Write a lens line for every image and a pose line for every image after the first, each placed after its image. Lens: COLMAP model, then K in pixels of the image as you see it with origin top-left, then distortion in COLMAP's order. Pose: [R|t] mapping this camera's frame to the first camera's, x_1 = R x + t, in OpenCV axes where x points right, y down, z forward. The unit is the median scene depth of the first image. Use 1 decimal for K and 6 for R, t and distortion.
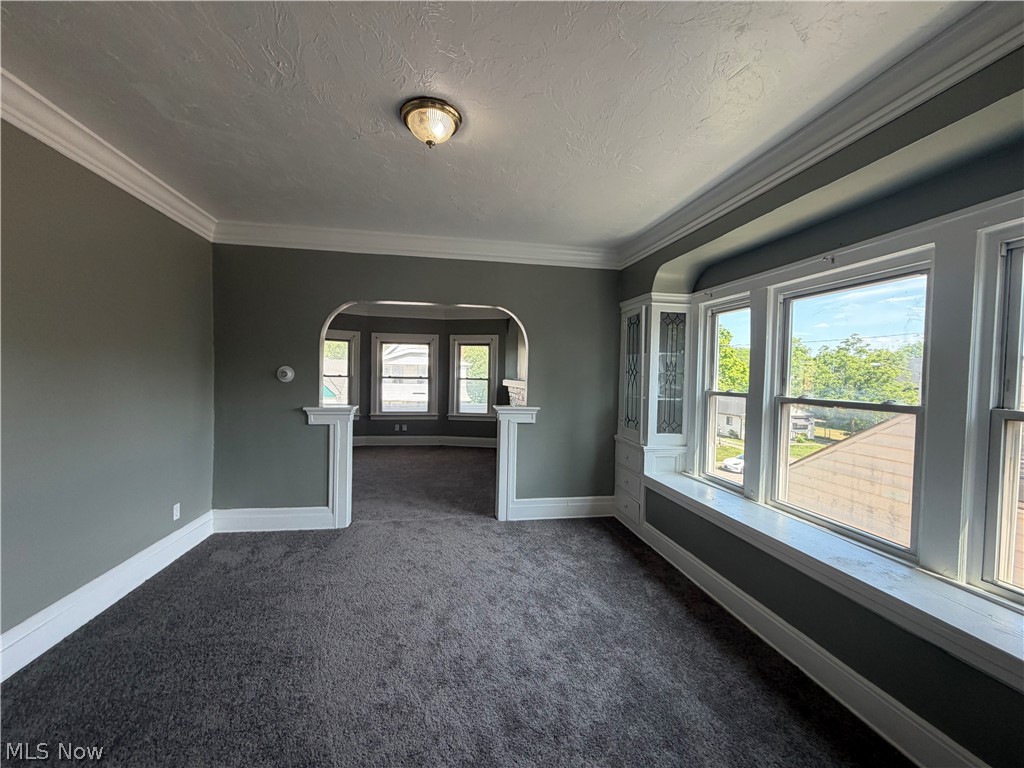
lens RADIAL K [[408.5, 0, 508.6], [0, 408.5, 384.7], [0, 0, 1]] dist [0.002696, 0.000377]
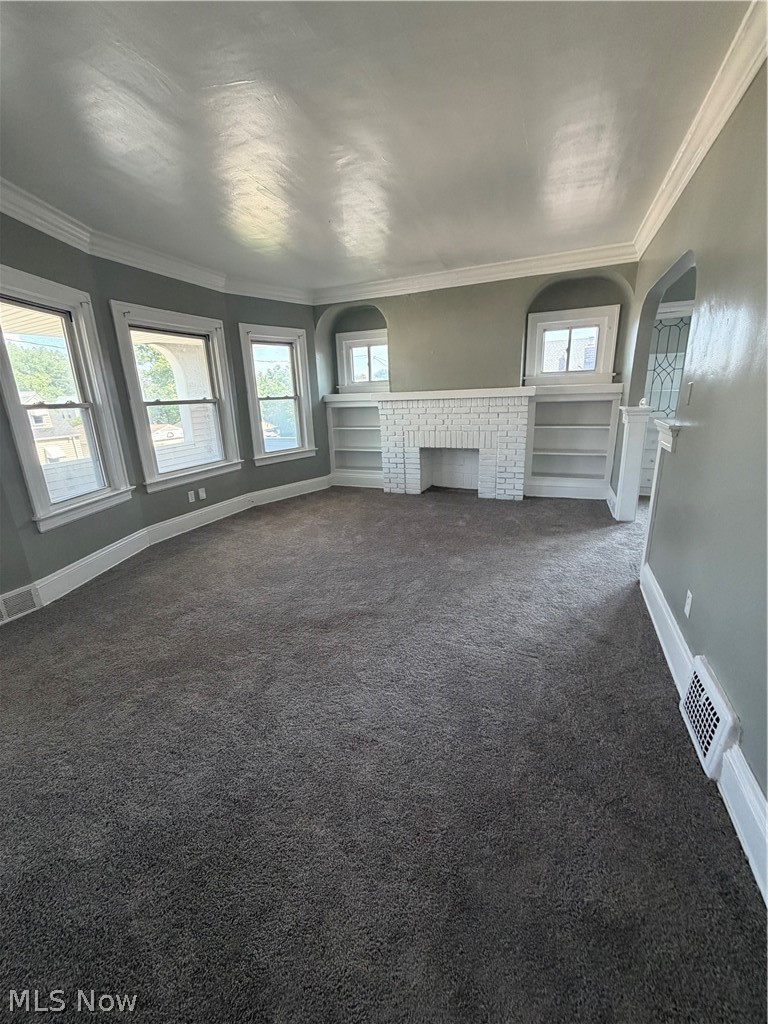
lens RADIAL K [[408.5, 0, 384.8], [0, 408.5, 512.1], [0, 0, 1]] dist [0.002696, 0.000377]
pose [[0.533772, -0.274036, 0.799995, -1.292277], [0.069422, 0.957043, 0.281512, -0.026659], [-0.842774, -0.094726, 0.529867, 1.085546]]
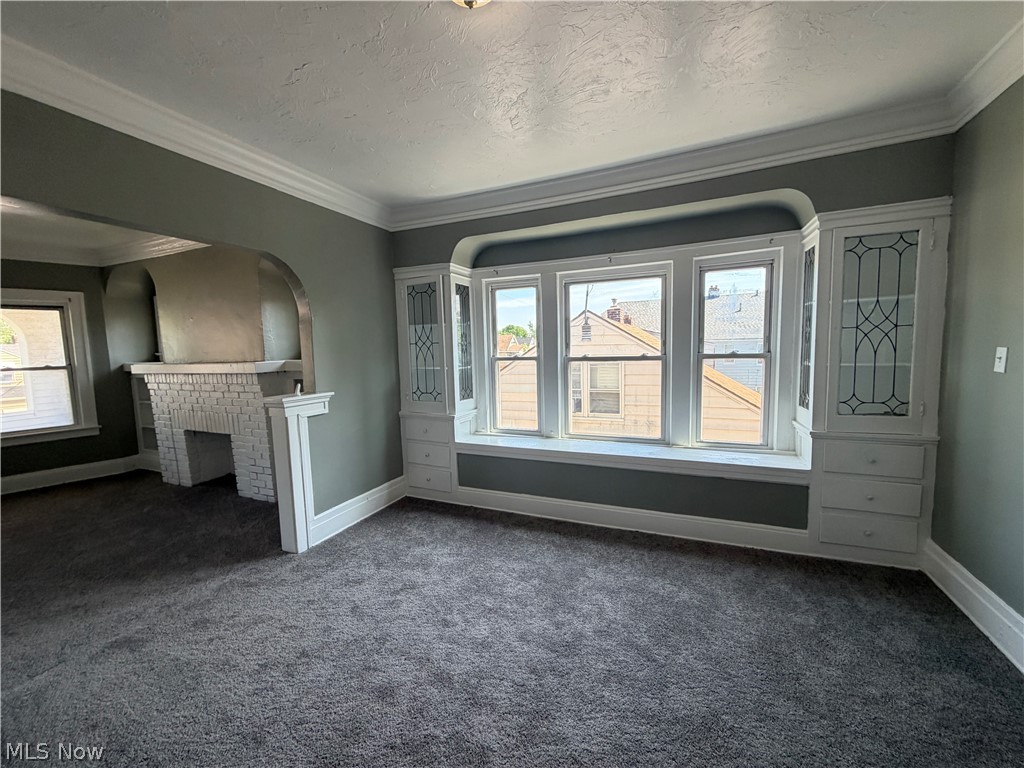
lens RADIAL K [[408.5, 0, 512.2], [0, 408.5, 382.1], [0, 0, 1]] dist [0.002696, 0.000377]
pose [[0.551064, -0.107759, 0.827476, -0.422302], [0.060268, 0.994177, 0.089331, -0.014127], [-0.832284, 0.000643, 0.554350, 0.307263]]
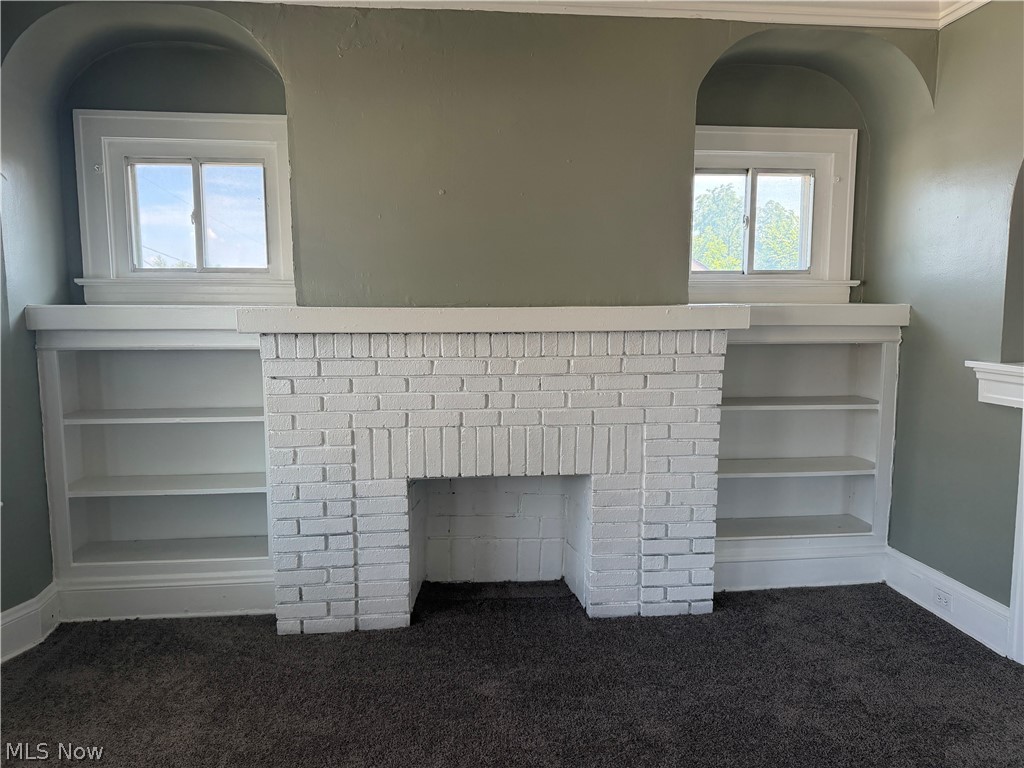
lens RADIAL K [[750.1, 0, 511.6], [0, 750.1, 381.7], [0, 0, 1]] dist [0.029781, -0.007162]
pose [[0.068617, -0.124875, 0.989797, -0.795340], [0.029642, 0.991952, 0.123092, -0.036696], [-0.997203, 0.020893, 0.071766, 1.606994]]
